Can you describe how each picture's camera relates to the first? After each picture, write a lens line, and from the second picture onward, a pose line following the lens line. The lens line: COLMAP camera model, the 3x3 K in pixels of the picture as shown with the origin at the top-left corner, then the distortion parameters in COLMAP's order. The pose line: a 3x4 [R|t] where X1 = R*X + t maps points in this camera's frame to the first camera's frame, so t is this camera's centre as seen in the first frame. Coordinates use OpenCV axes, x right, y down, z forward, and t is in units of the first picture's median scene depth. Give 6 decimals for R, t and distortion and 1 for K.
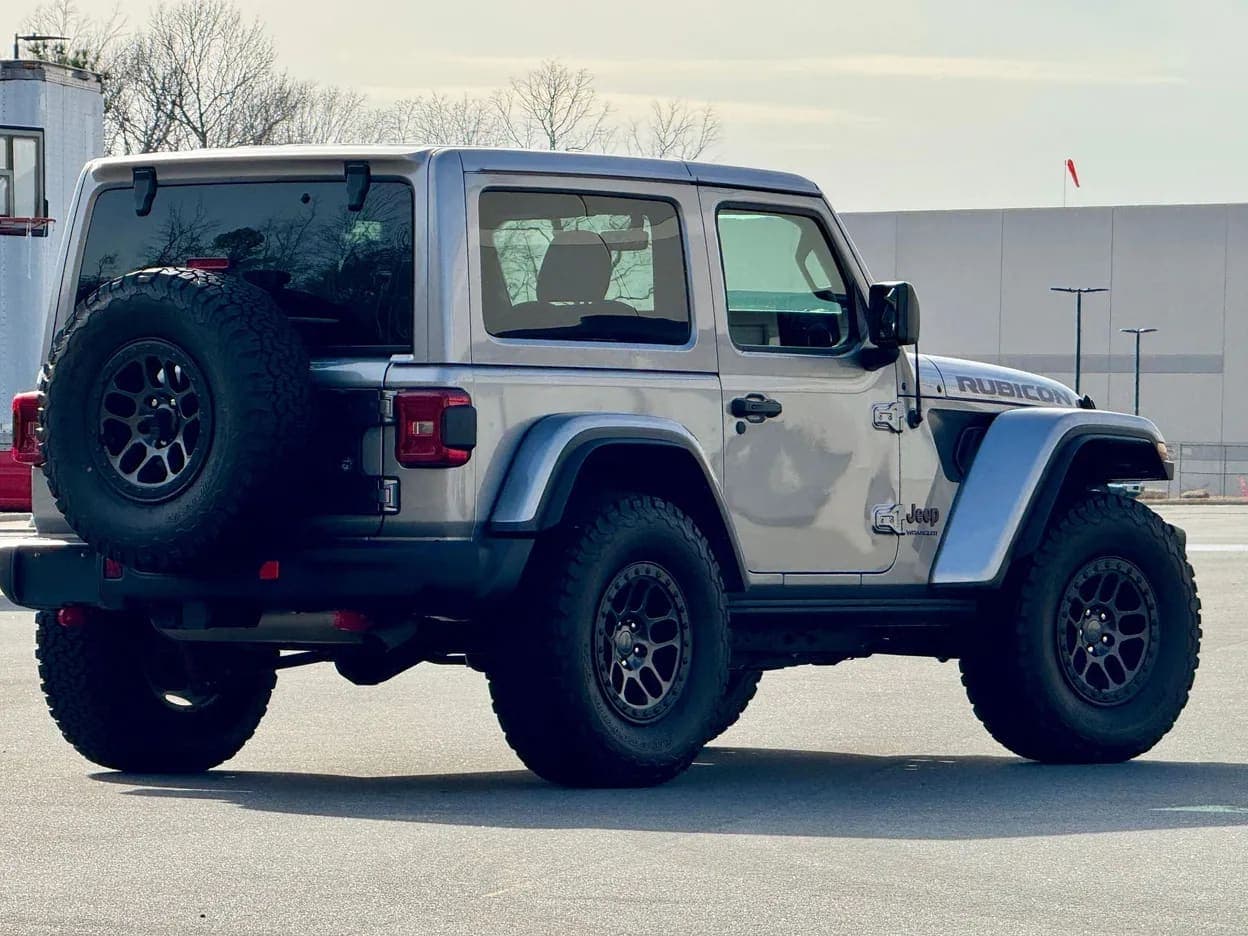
lens RADIAL K [[7776.7, 0, 625.4], [0, 7776.7, 463.9], [0, 0, 1]] dist [0.588694, 0.000000]
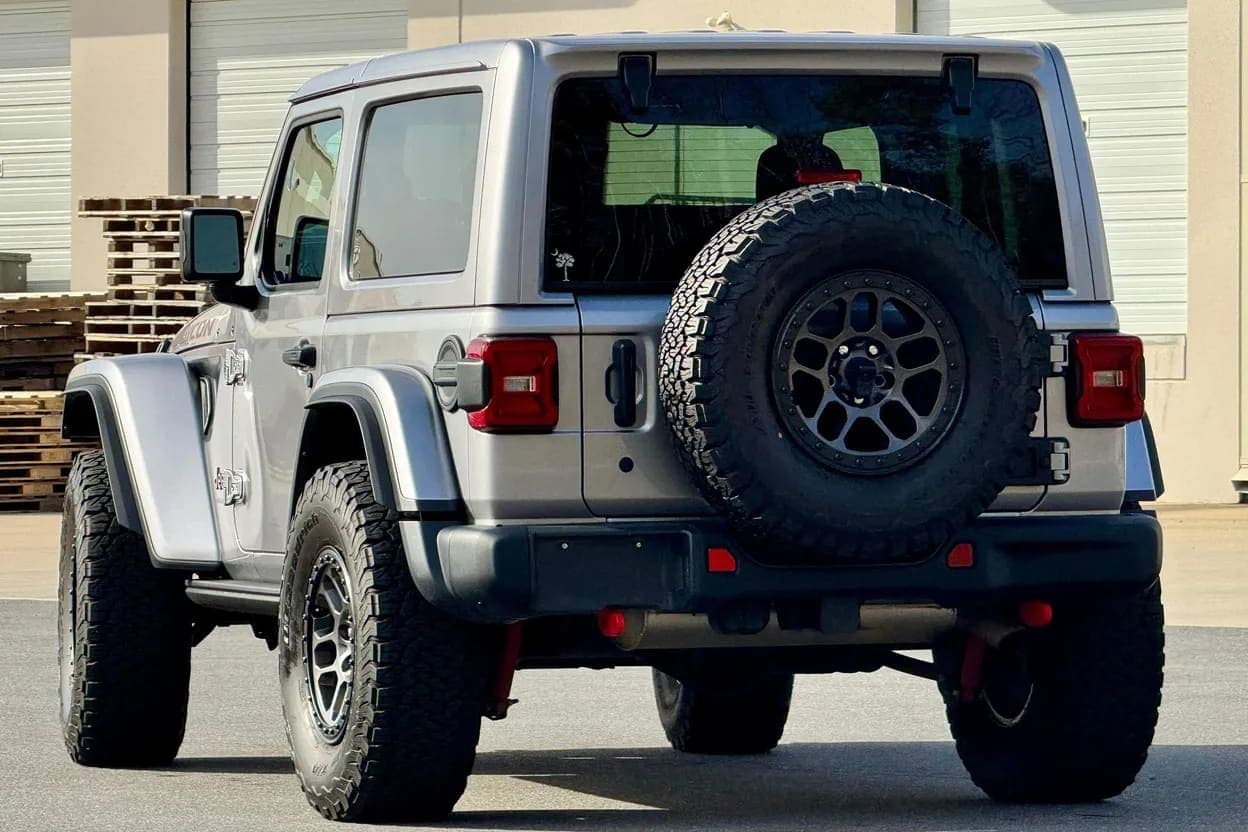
lens RADIAL K [[7614.1, 0, 623.9], [0, 7614.1, 415.9], [0, 0, 1]] dist [0.188758, 0.000000]
pose [[0.560716, -0.014172, 0.827887, -0.709815], [0.008589, 0.999899, 0.011299, -0.010025], [-0.827963, 0.000775, 0.560781, 0.574118]]
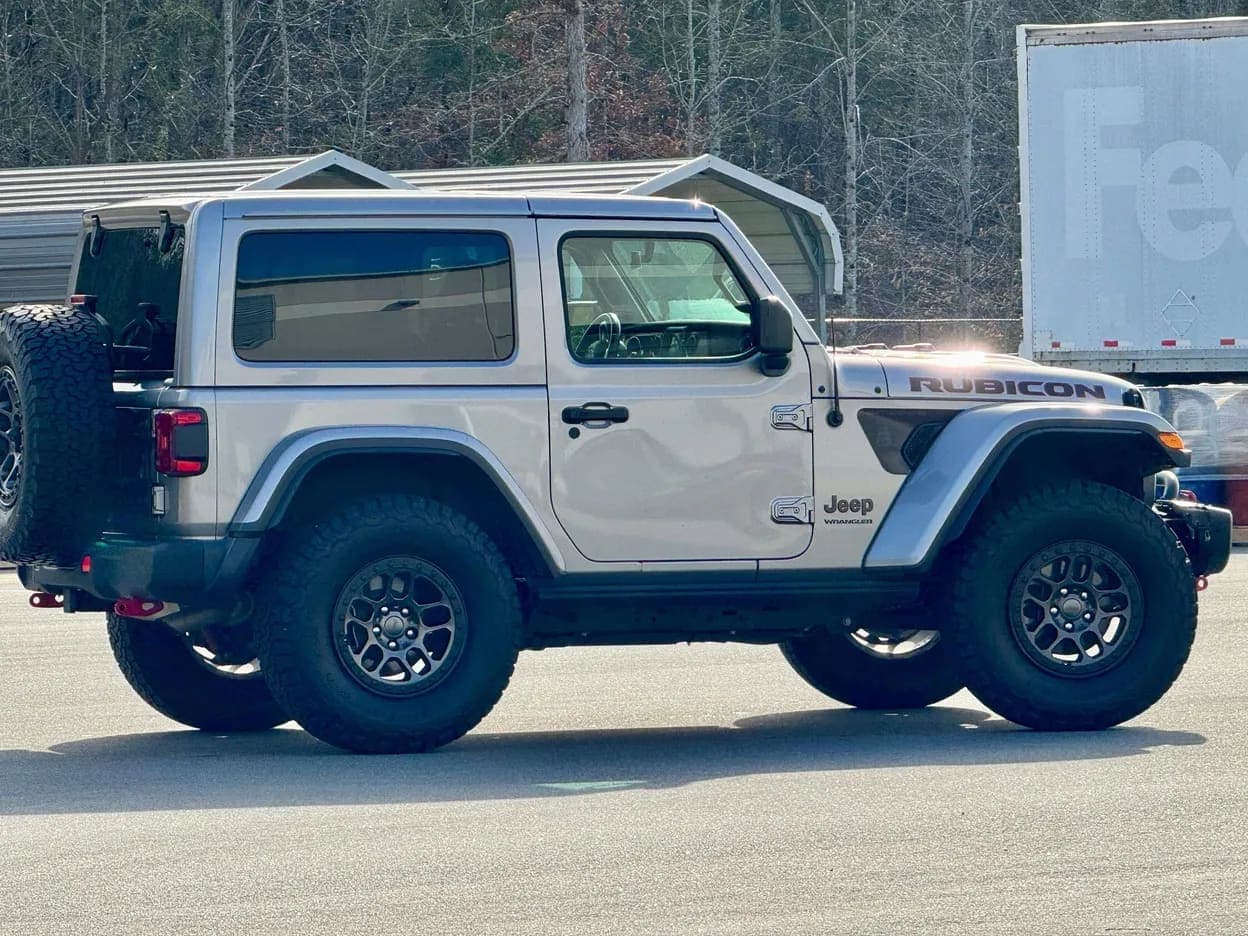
lens RADIAL K [[7776.7, 0, 623.2], [0, 7776.7, 468.0], [0, 0, 1]] dist [0.588694, 0.000000]
pose [[0.842990, -0.009243, -0.537849, 0.638677], [0.018398, 0.999763, 0.011656, -0.012823], [0.537614, -0.019722, 0.842961, 0.058982]]
